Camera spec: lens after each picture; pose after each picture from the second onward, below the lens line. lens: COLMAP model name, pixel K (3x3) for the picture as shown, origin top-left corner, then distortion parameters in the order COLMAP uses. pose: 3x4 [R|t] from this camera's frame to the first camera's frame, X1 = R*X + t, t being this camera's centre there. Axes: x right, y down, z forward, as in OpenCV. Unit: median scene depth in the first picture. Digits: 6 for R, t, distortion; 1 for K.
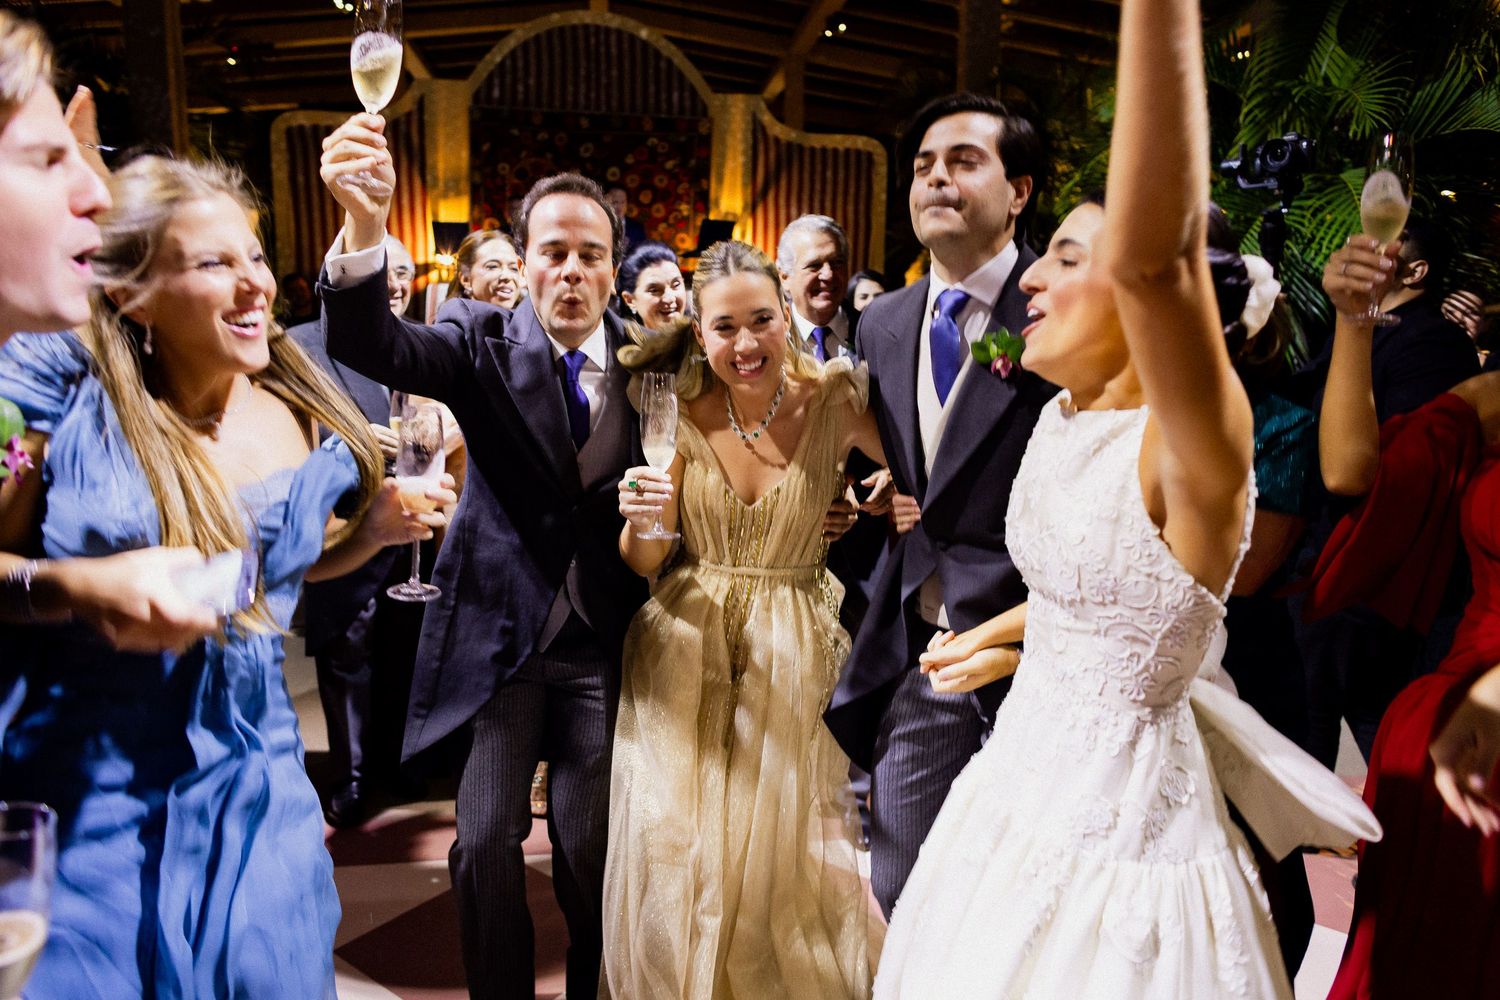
lens RADIAL K [[992.7, 0, 736.3], [0, 992.7, 488.2], [0, 0, 1]] dist [0.031430, -0.032219]
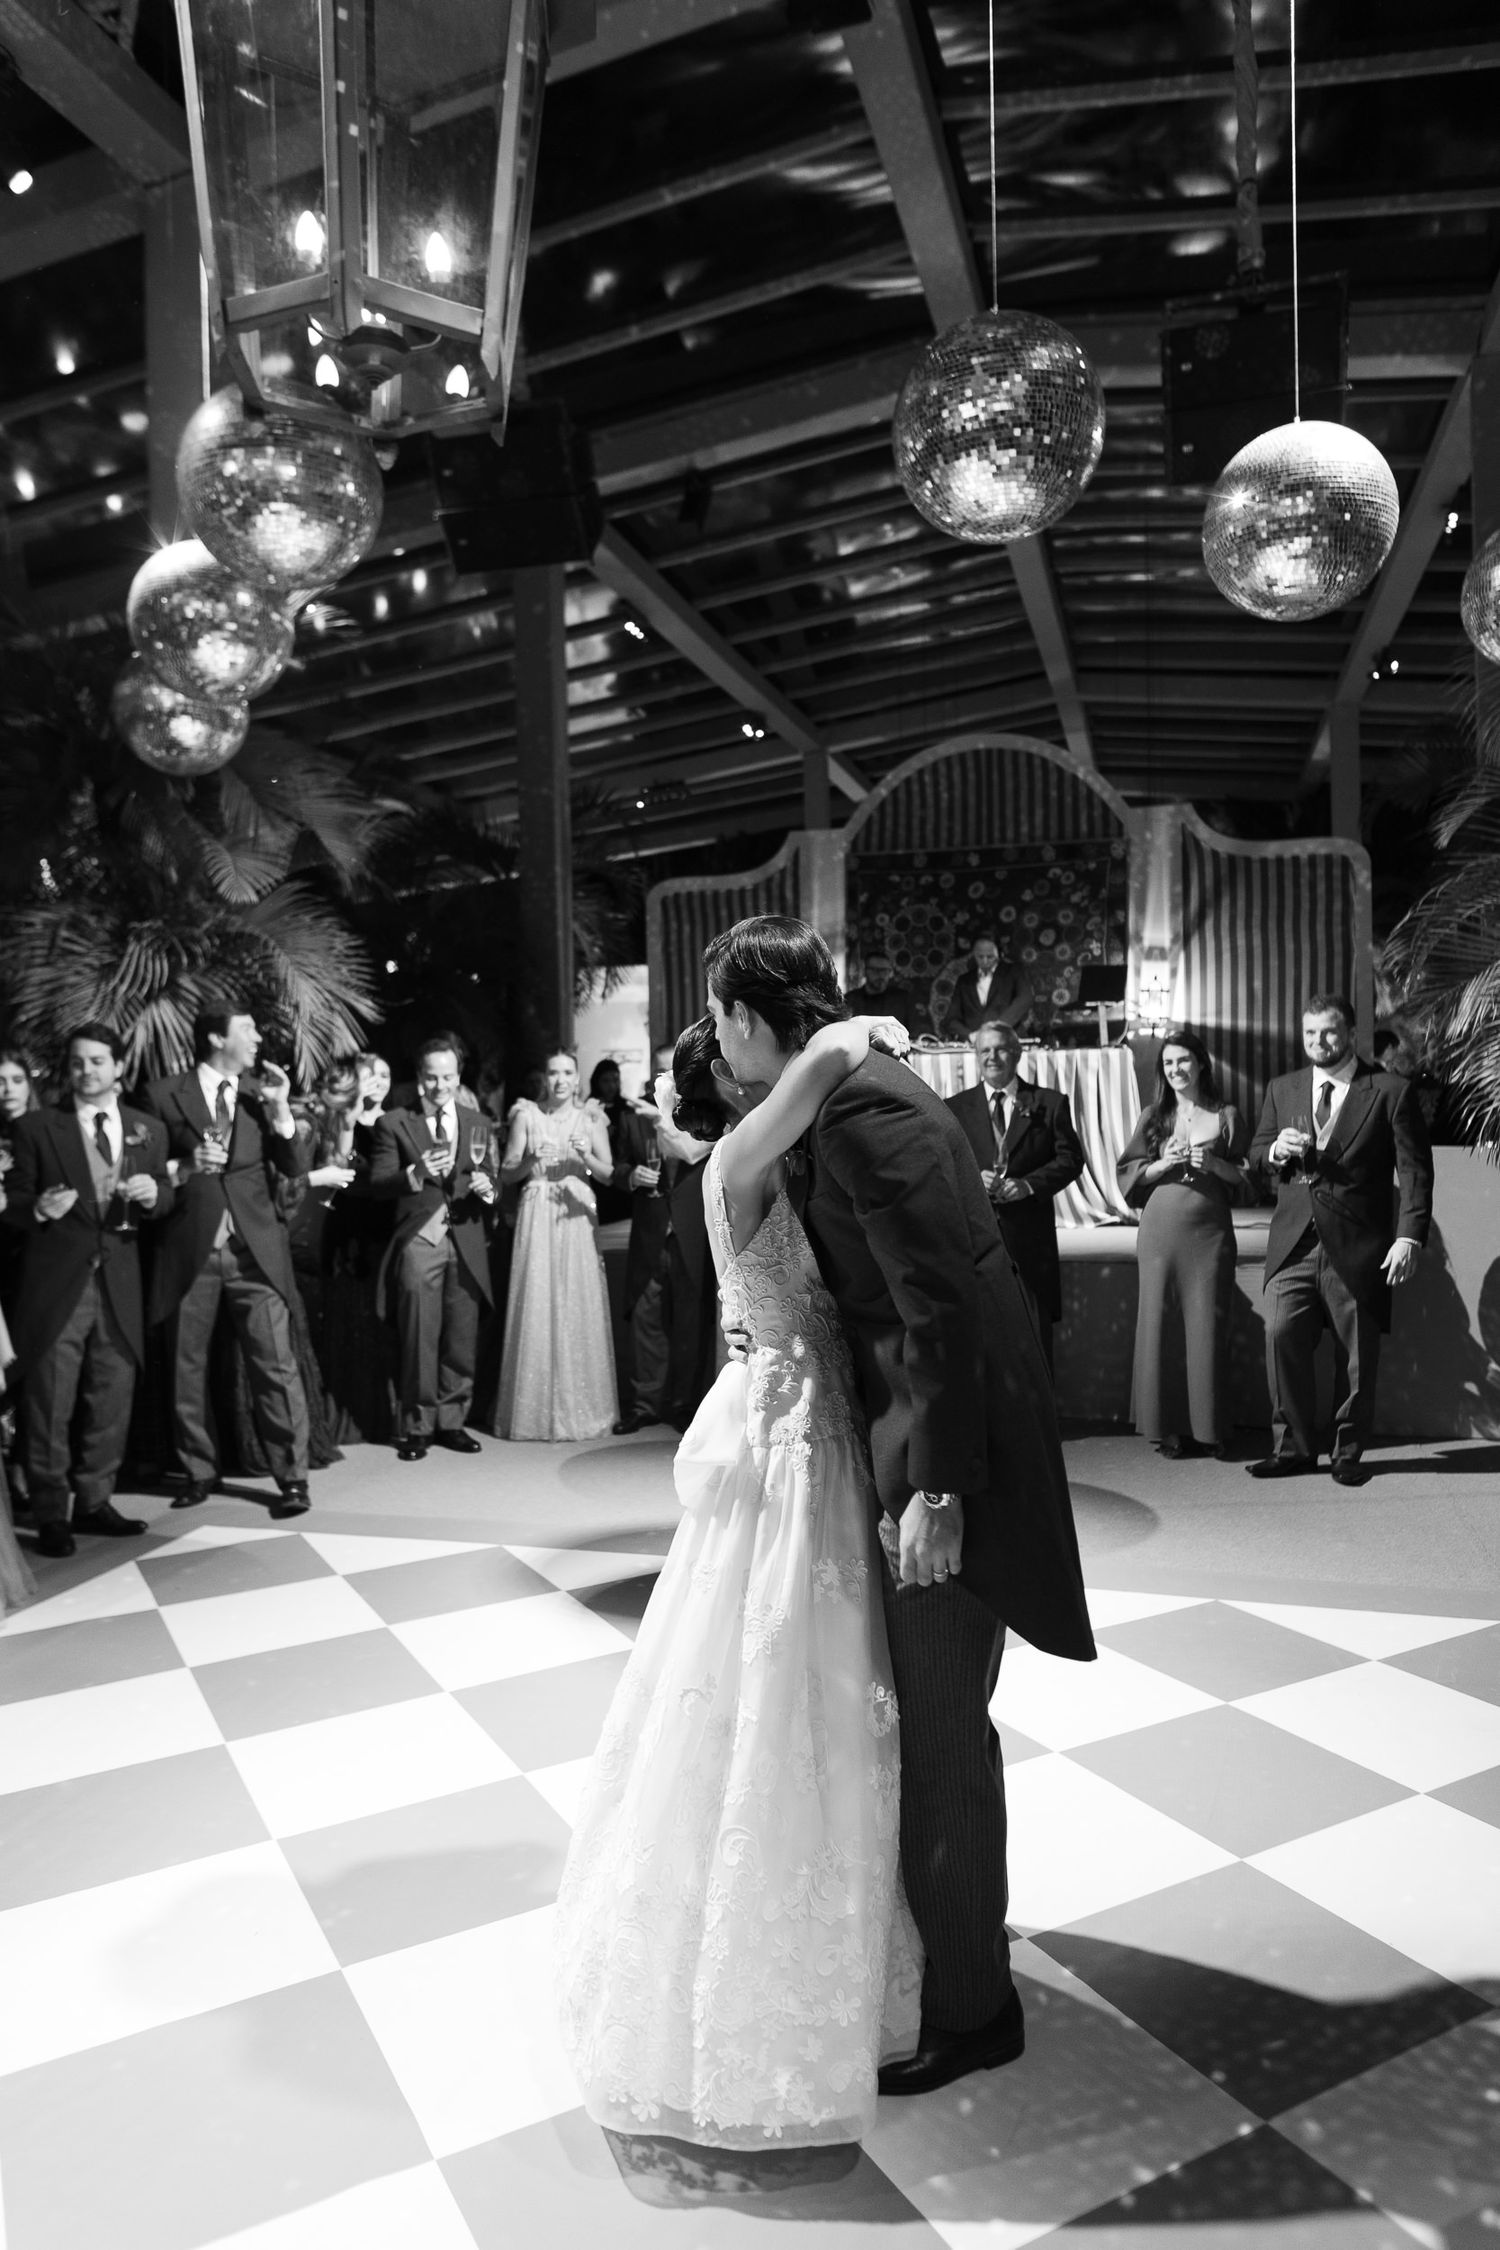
lens RADIAL K [[1506.5, 0, 750.0], [0, 1506.5, 1125.0], [0, 0, 1]] dist [0.030662, -0.044170]
pose [[0.917516, -0.026716, -0.396801, 0.193792], [-0.027115, 0.991217, -0.129436, 0.034785], [0.396774, 0.129519, 0.908733, -0.241957]]
